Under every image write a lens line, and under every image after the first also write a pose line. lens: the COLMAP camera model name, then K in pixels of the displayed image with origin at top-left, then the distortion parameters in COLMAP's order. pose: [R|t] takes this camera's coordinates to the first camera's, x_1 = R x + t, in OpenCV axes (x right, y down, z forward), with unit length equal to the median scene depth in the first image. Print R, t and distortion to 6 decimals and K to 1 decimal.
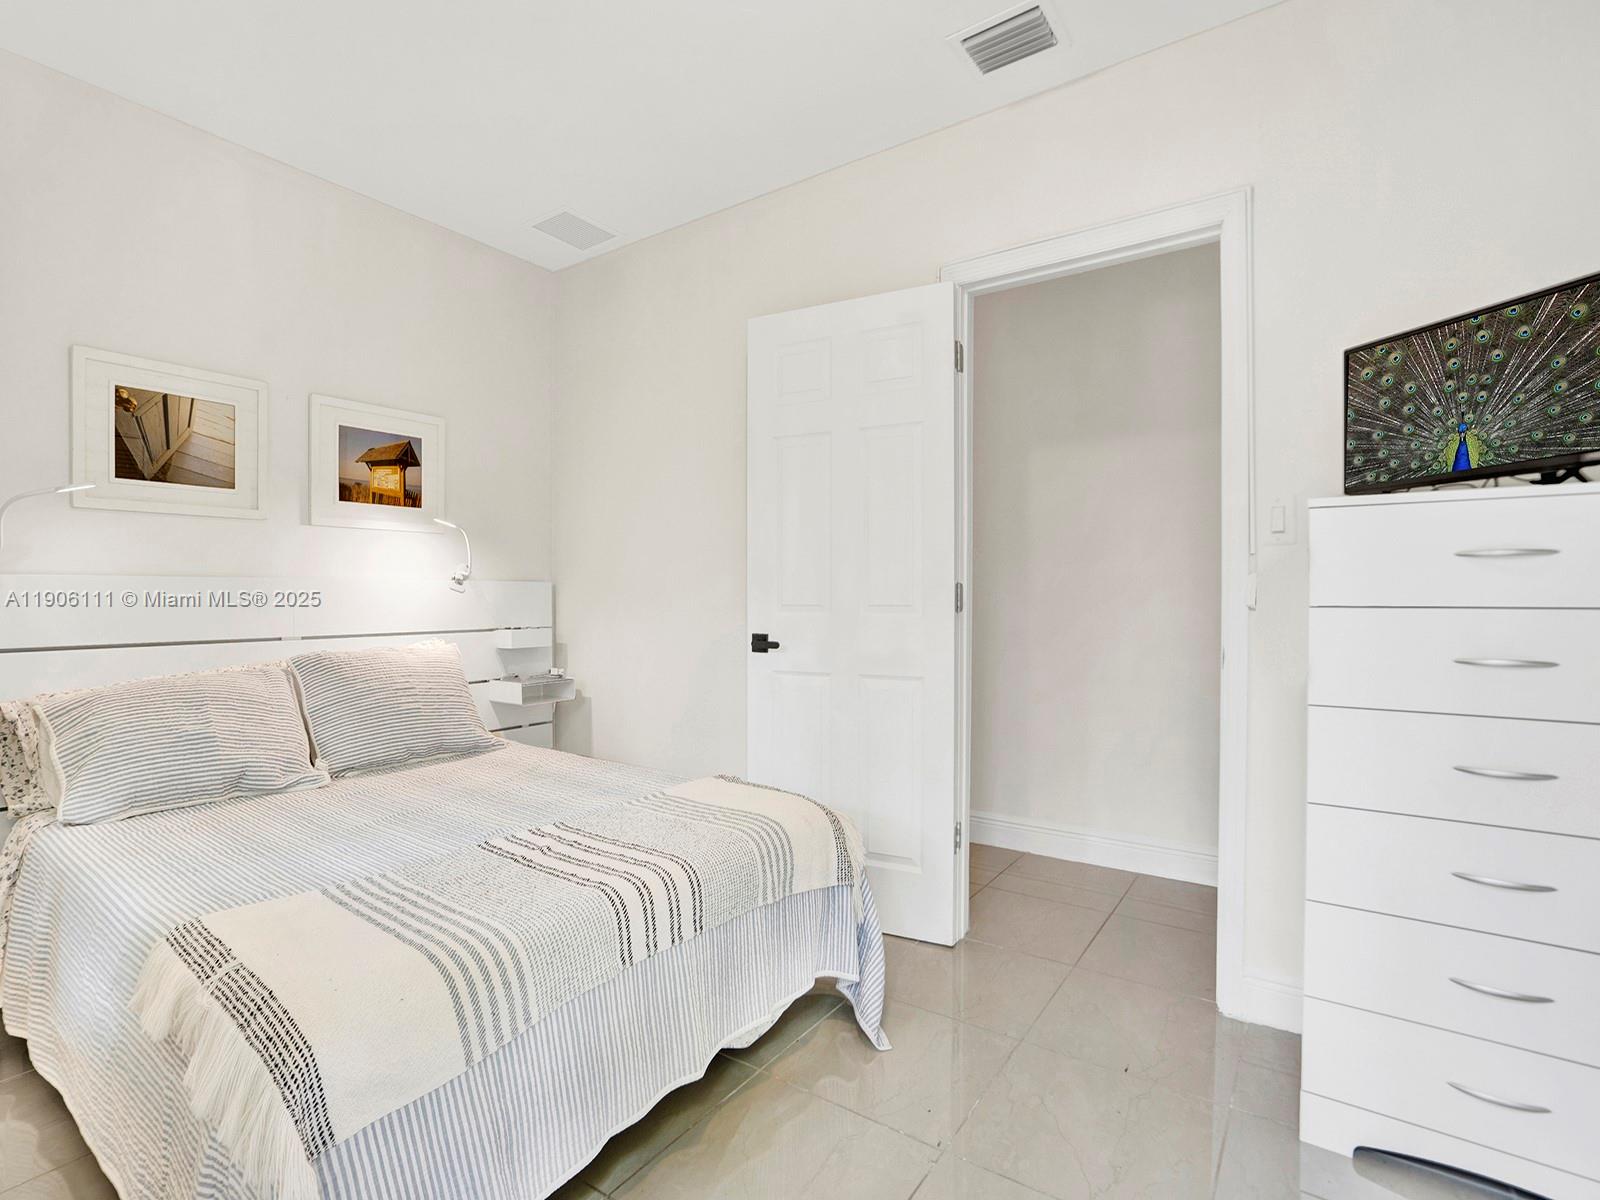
lens RADIAL K [[747.6, 0, 800.0], [0, 747.6, 600.0], [0, 0, 1]] dist [-0.002482, 0.000095]
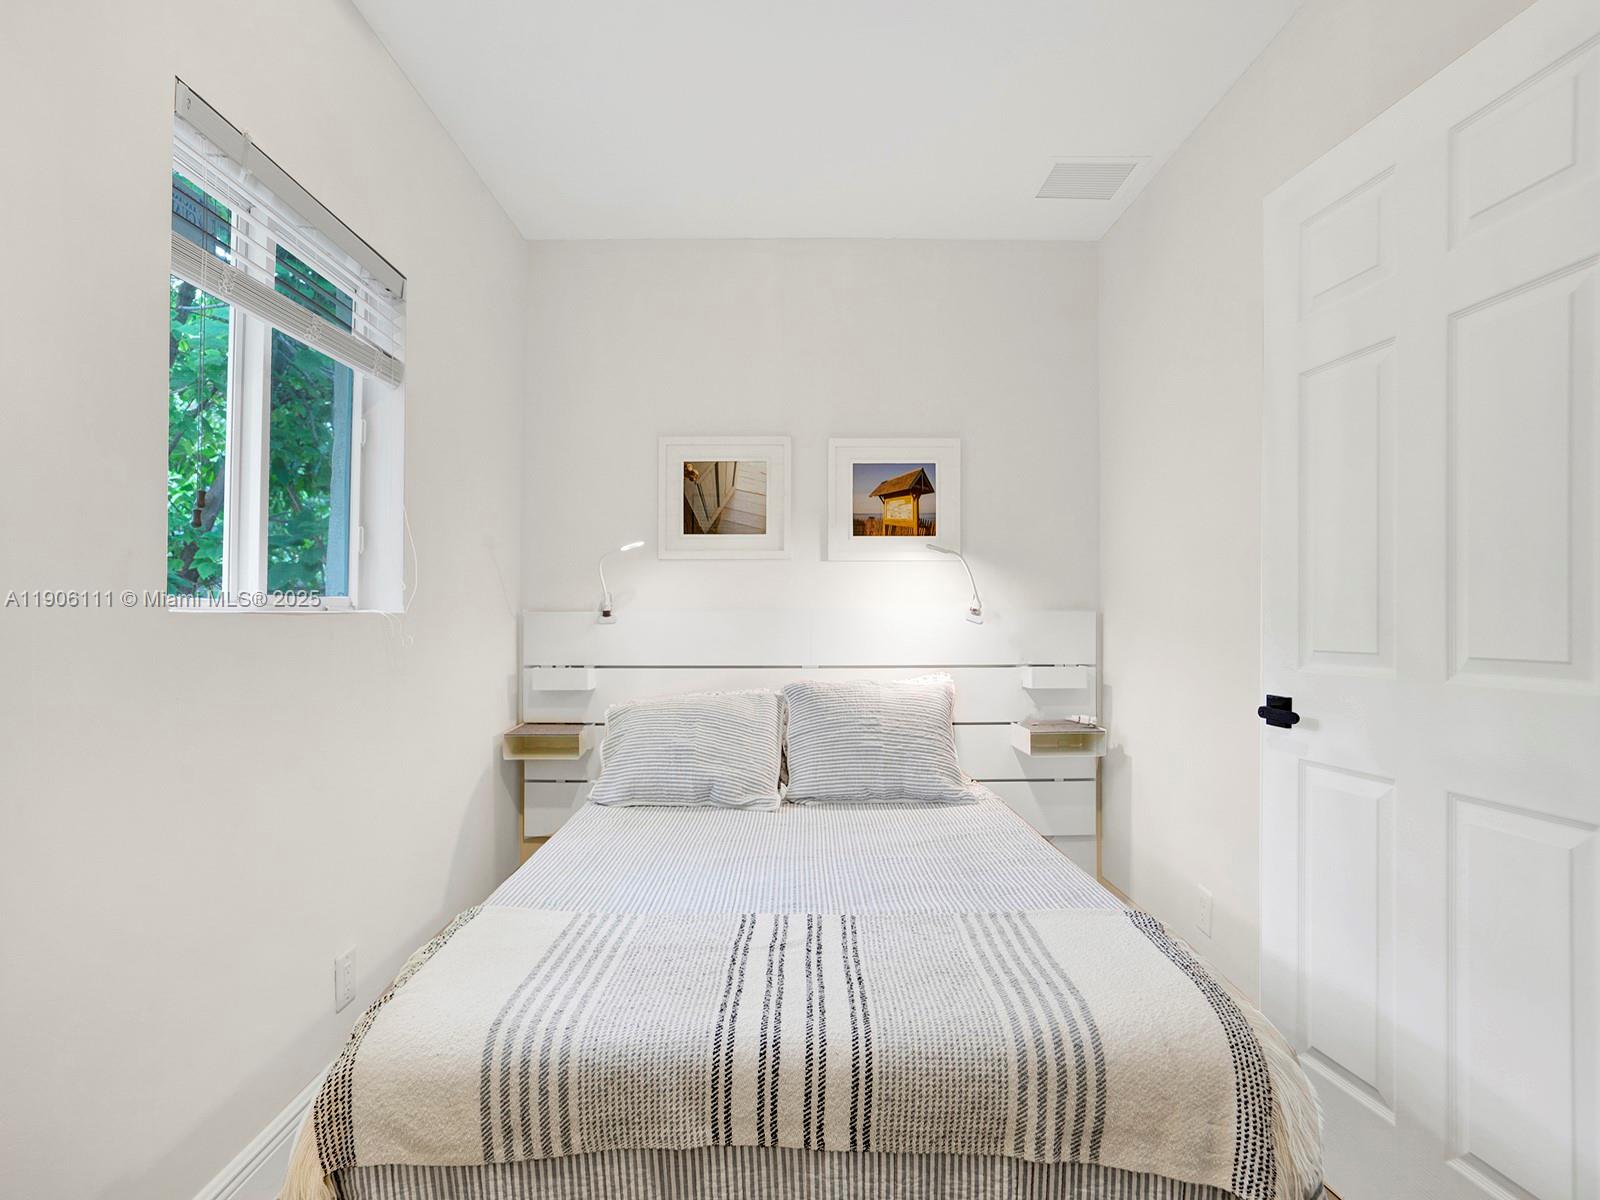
lens RADIAL K [[778.0, 0, 802.6], [0, 778.0, 609.6], [0, 0, 1]] dist [-0.034180, 0.000375]
pose [[0.593461, -0.011578, -0.804780, 0.255629], [-0.006370, 0.999798, -0.019081, -0.011469], [0.804838, 0.016451, 0.593267, 0.367992]]
